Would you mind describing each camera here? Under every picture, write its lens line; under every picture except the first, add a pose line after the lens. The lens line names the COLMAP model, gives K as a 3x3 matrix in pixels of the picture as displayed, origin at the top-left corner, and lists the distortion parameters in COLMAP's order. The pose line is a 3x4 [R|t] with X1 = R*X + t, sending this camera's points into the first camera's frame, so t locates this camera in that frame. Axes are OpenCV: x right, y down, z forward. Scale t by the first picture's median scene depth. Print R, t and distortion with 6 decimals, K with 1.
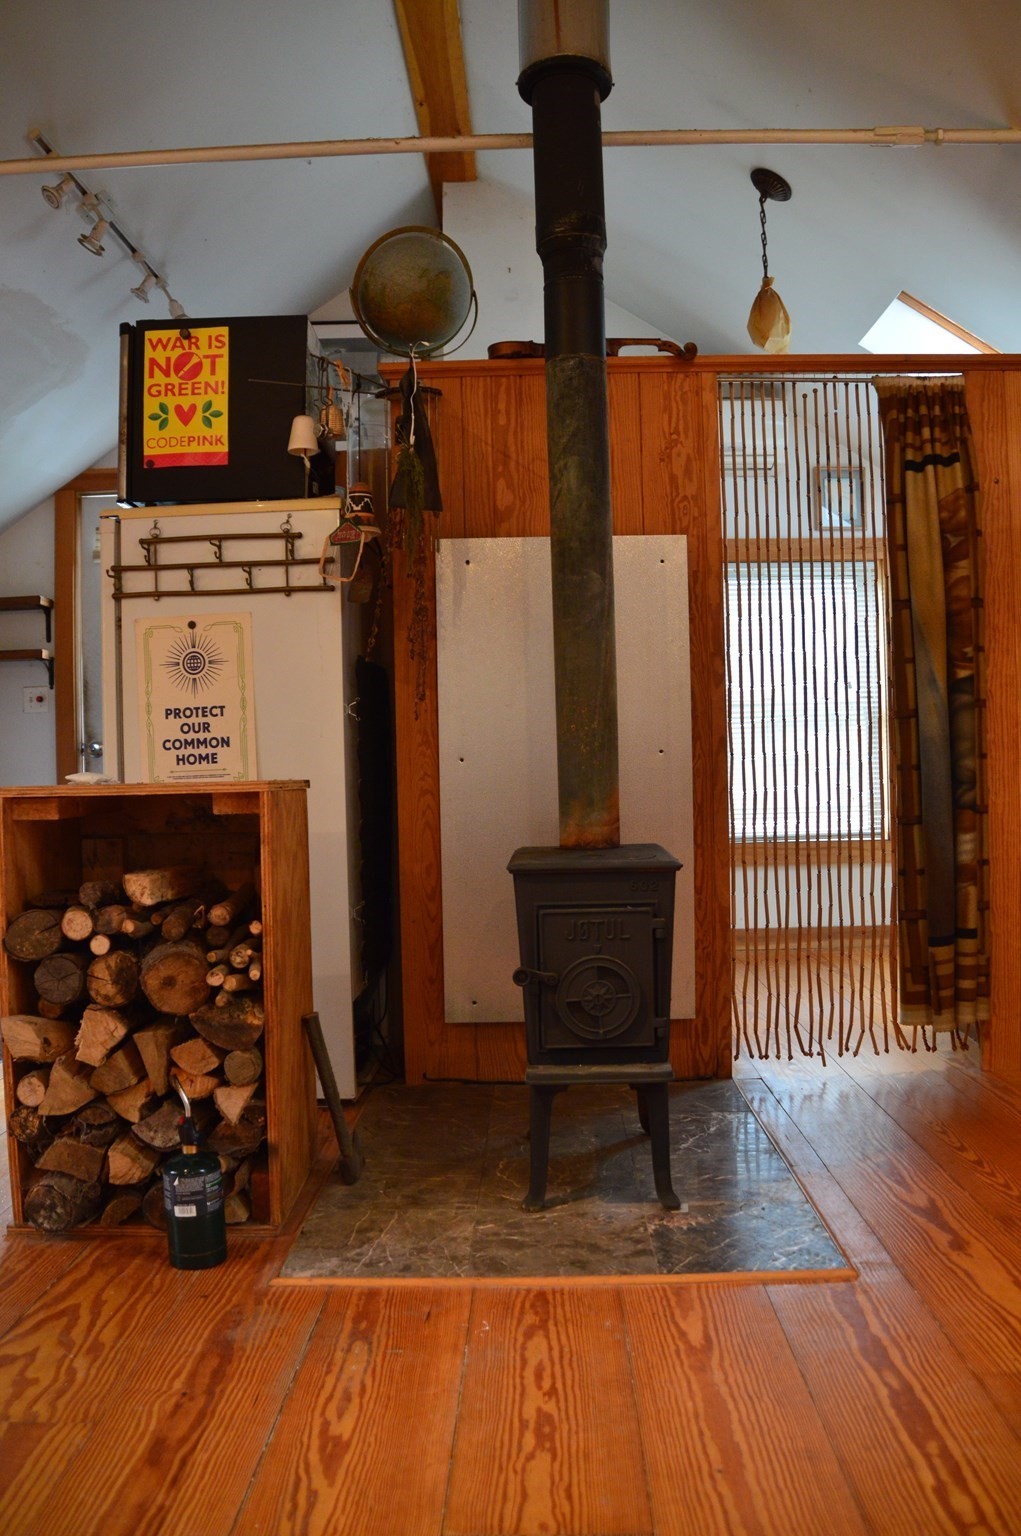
lens RADIAL K [[1218.7, 0, 501.9], [0, 1218.7, 767.7], [0, 0, 1]] dist [-0.171417, 0.098688]
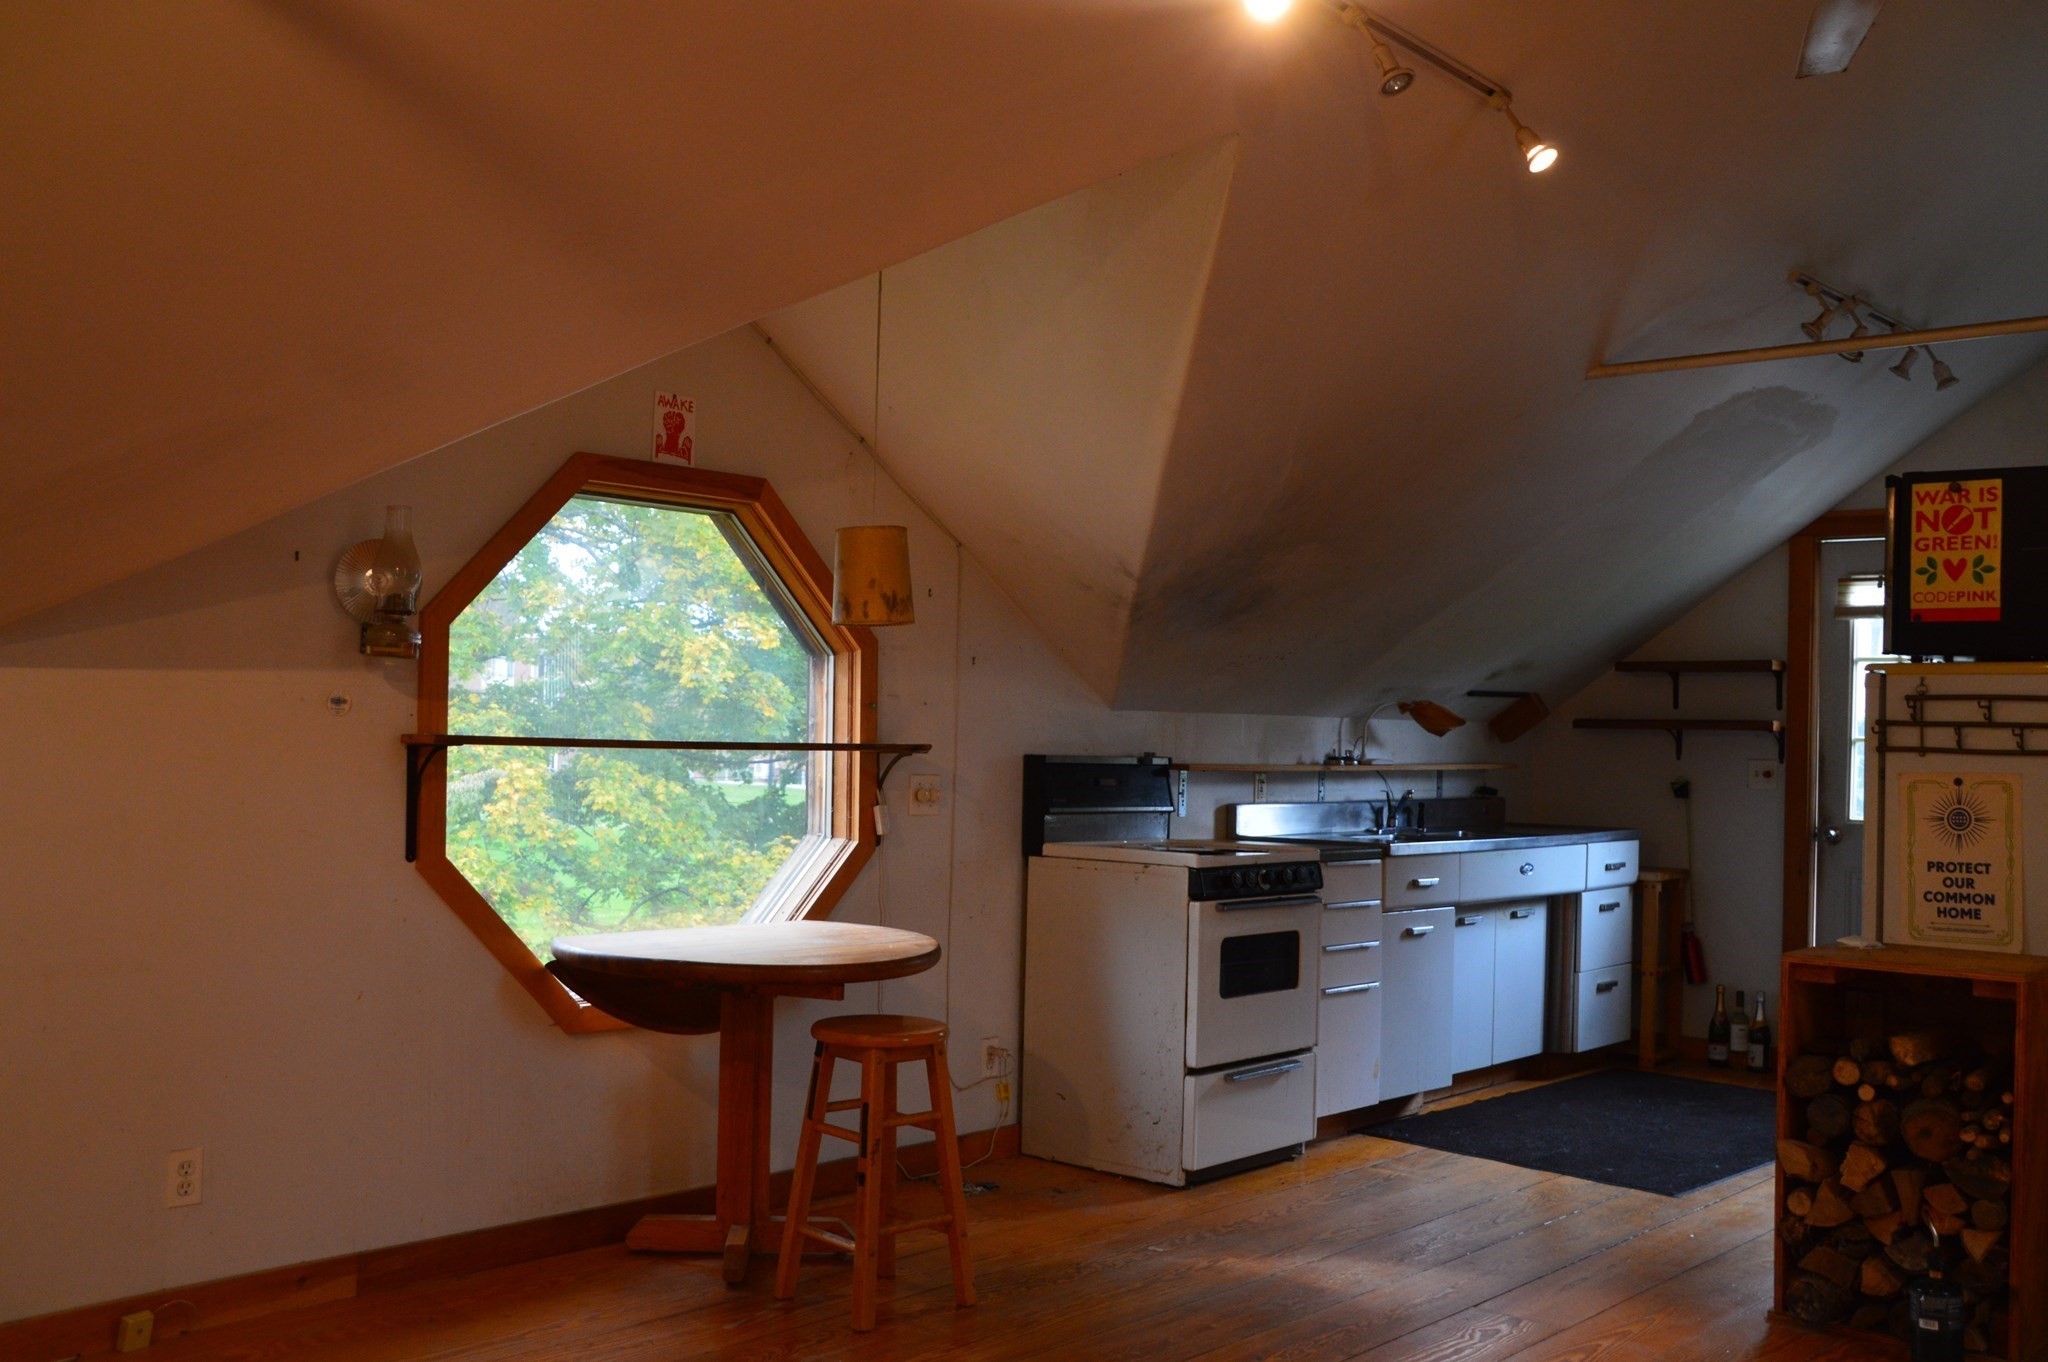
lens RADIAL K [[1895.0, 0, 1017.0], [0, 1895.0, 676.3], [0, 0, 1]] dist [-0.025759, 0.000000]
pose [[0.757777, 0.025136, -0.652029, 0.201787], [-0.040286, 0.999154, -0.008301, -0.181913], [0.651269, 0.032558, 0.758148, -0.838007]]
